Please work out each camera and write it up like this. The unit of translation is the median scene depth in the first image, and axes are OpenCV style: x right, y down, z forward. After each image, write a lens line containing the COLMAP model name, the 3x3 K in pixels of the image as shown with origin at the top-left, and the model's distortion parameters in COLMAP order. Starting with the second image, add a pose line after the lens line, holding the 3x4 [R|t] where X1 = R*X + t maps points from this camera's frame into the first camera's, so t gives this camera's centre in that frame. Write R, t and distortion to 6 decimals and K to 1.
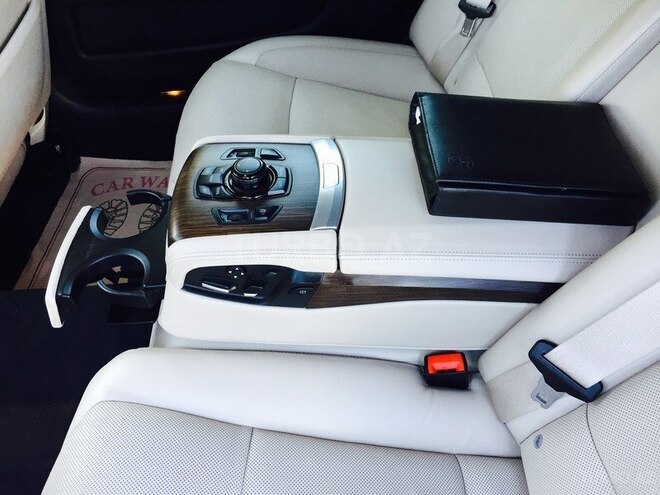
lens RADIAL K [[566.3, 0, 328.2], [0, 566.3, 248.1], [0, 0, 1]] dist [0.089168, -0.110535]
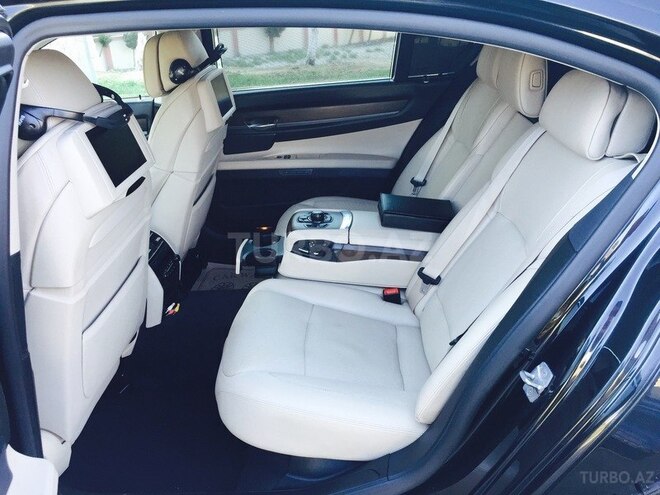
lens RADIAL K [[566.3, 0, 328.2], [0, 566.3, 248.1], [0, 0, 1]] dist [0.089168, -0.110535]
pose [[0.998704, 0.028007, -0.042495, 0.032756], [-0.041984, 0.925324, -0.376845, 1.049495], [0.028767, 0.378140, 0.925301, -1.480393]]
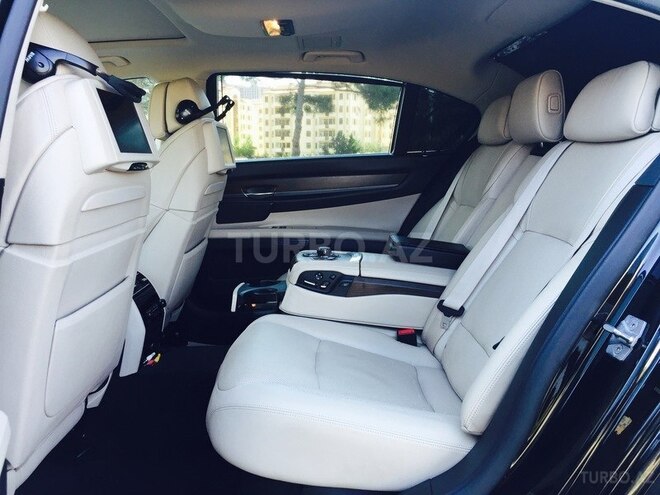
lens RADIAL K [[566.3, 0, 328.2], [0, 566.3, 248.1], [0, 0, 1]] dist [0.089168, -0.110535]
pose [[0.998770, 0.049563, 0.001340, -0.126024], [-0.038090, 0.784306, -0.619203, 1.430161], [-0.031741, 0.618391, 0.785229, -1.006325]]
